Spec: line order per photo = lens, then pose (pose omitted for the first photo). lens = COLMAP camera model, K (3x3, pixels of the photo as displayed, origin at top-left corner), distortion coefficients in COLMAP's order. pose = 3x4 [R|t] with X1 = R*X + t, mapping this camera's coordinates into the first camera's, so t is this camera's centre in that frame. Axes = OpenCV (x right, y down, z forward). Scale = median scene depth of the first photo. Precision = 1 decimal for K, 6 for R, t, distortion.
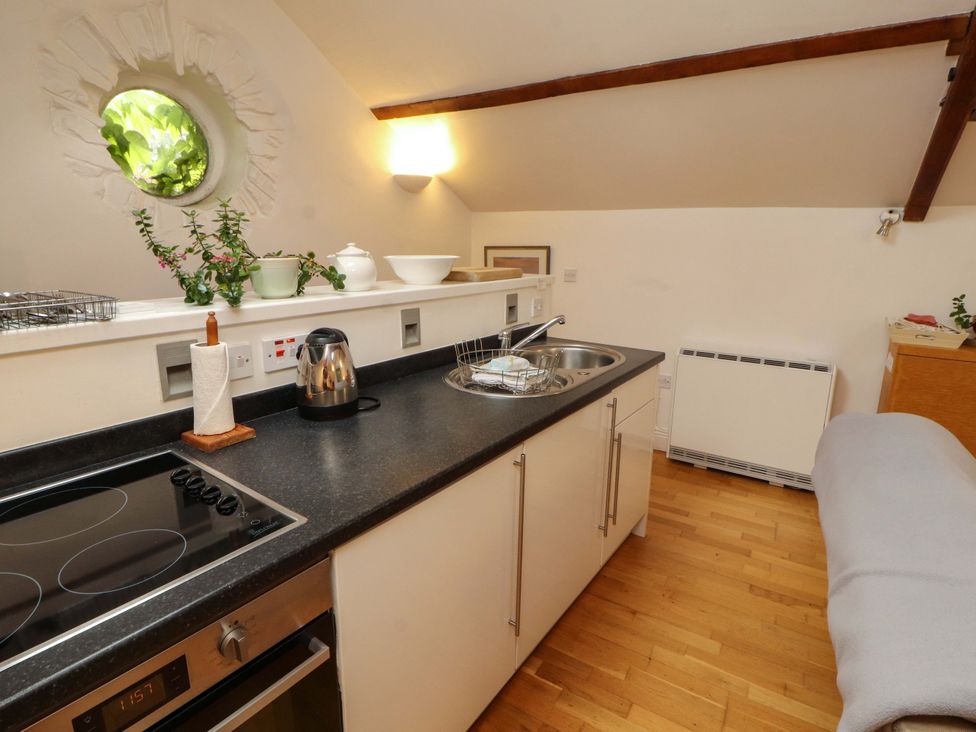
lens RADIAL K [[494.4, 0, 490.7], [0, 494.4, 361.6], [0, 0, 1]] dist [0.001959, -0.014478]
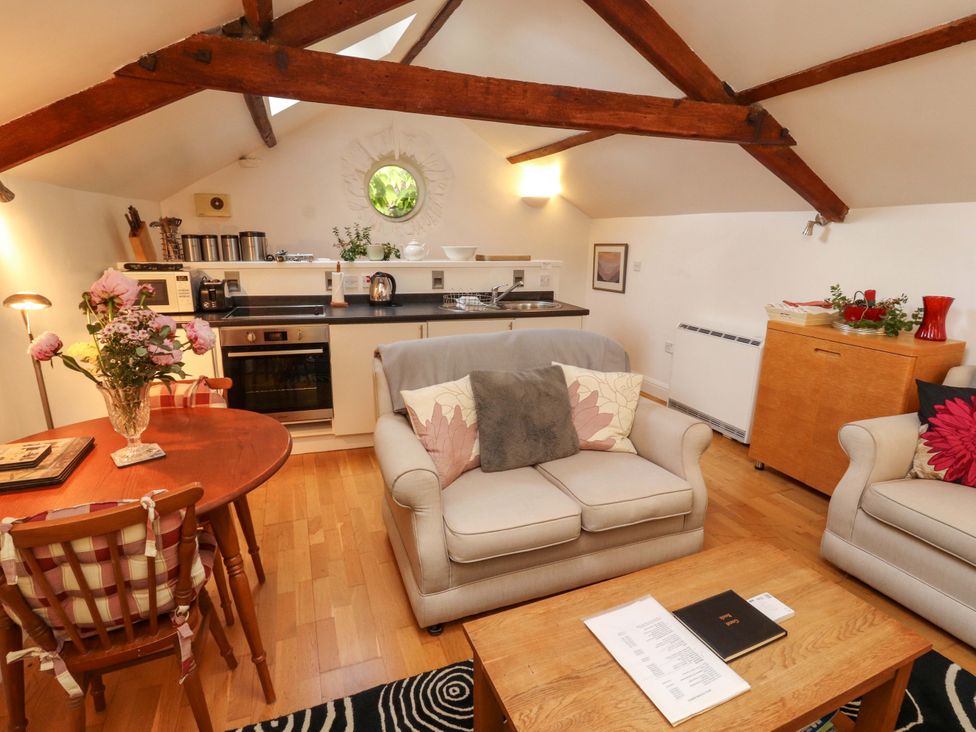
lens RADIAL K [[512.0, 0, 488.7], [0, 512.0, 362.0], [0, 0, 1]] dist [0.006847, -0.015501]
pose [[0.800608, 0.138950, -0.582855, 1.100989], [-0.145495, 0.988709, 0.035852, 0.137650], [0.581255, 0.056099, 0.811785, -0.510846]]
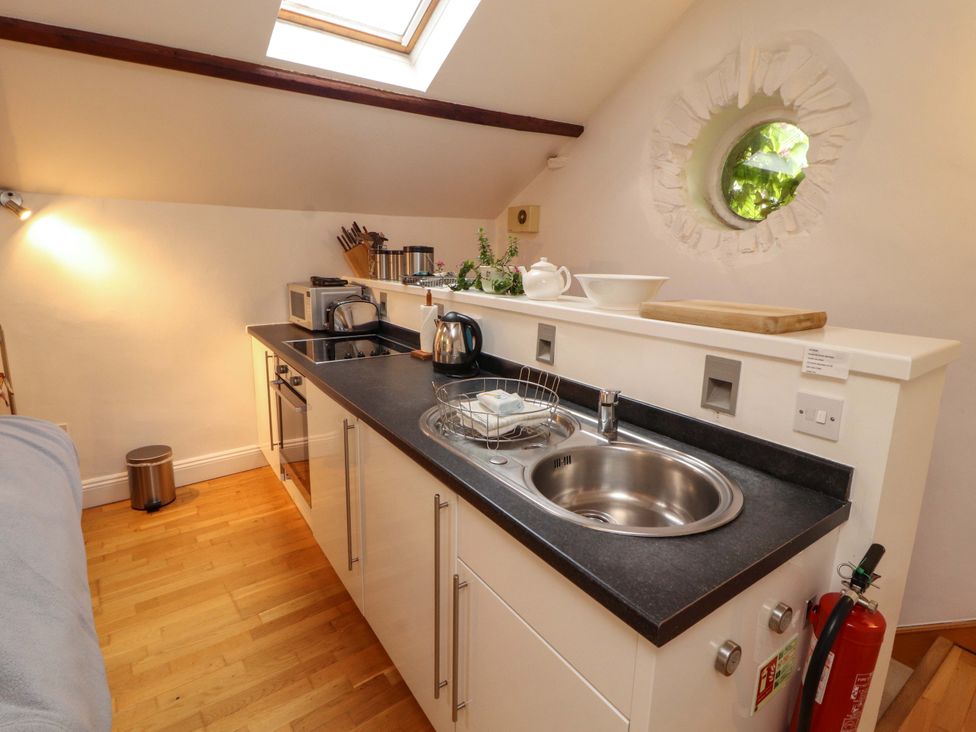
lens RADIAL K [[512.0, 0, 492.1], [0, 512.0, 351.9], [0, 0, 1]] dist [-0.002683, -0.002712]
pose [[-0.326606, 0.162897, -0.931017, 0.686927], [-0.247967, 0.935764, 0.250716, -0.235873], [0.912053, 0.312747, -0.265232, 0.989597]]
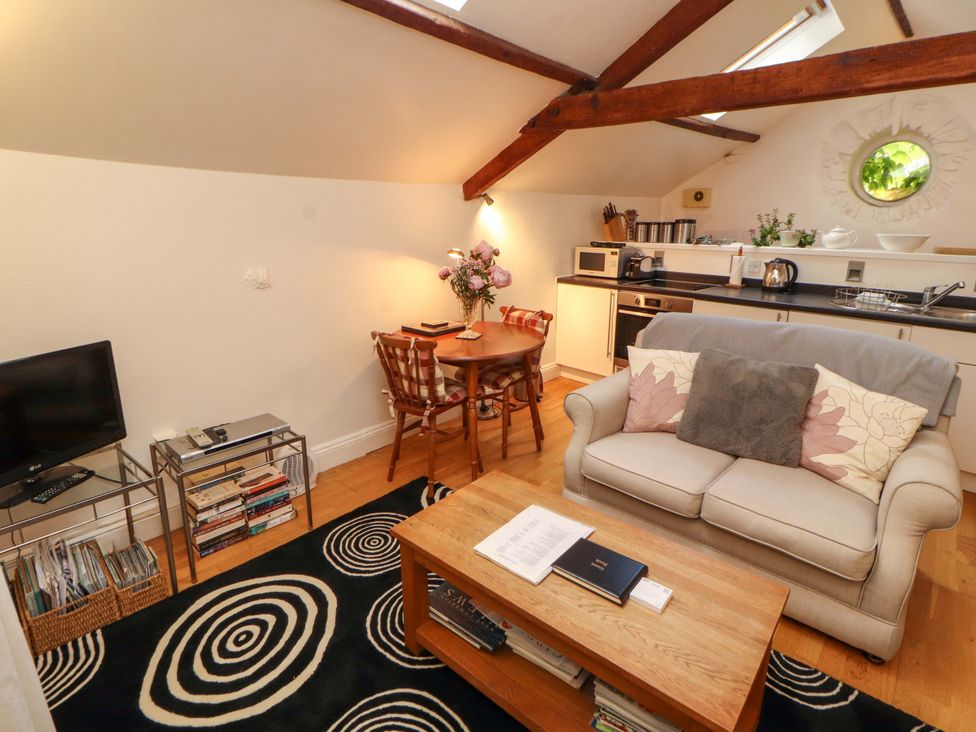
lens RADIAL K [[507.2, 0, 492.9], [0, 507.2, 338.7], [0, 0, 1]] dist [0.000054, -0.018441]
pose [[-0.182635, 0.209998, -0.960492, 1.608944], [-0.239964, 0.937858, 0.250677, 0.012584], [0.953447, 0.276266, -0.120894, 0.020337]]
